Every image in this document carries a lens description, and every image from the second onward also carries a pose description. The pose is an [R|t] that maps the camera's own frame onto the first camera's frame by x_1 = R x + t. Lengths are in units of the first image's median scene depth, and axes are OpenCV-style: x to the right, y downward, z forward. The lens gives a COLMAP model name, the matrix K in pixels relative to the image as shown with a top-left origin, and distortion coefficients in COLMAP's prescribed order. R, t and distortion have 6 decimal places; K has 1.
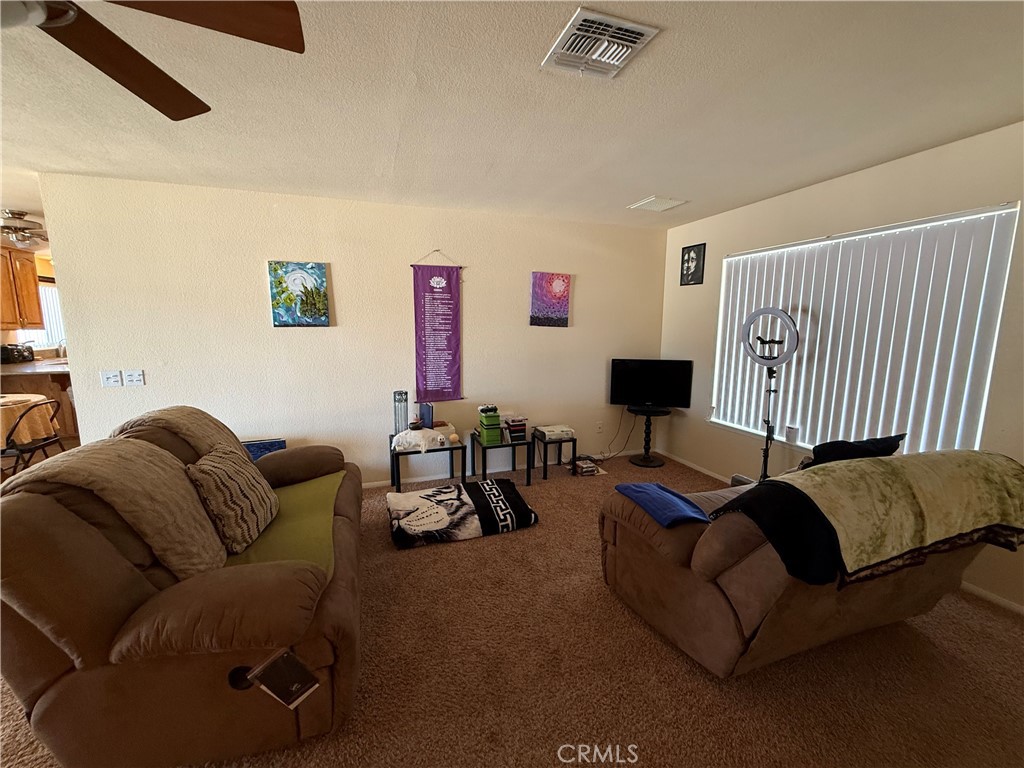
lens RADIAL K [[409.2, 0, 512.0], [0, 409.2, 384.0], [0, 0, 1]] dist [0.001574, 0.000336]
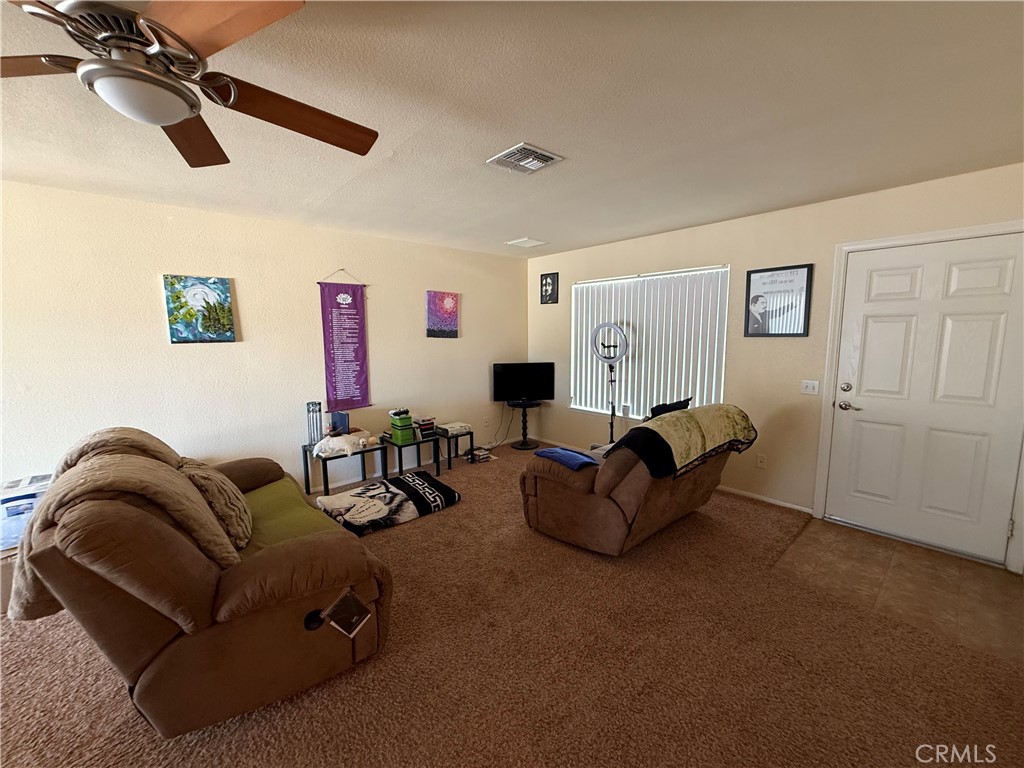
lens RADIAL K [[409.2, 0, 512.0], [0, 409.2, 384.0], [0, 0, 1]] dist [0.001574, 0.000336]
pose [[0.924527, -0.059109, 0.376506, -0.212298], [0.066828, 0.997737, -0.007463, 0.014383], [-0.375213, 0.032061, 0.926384, -0.174739]]
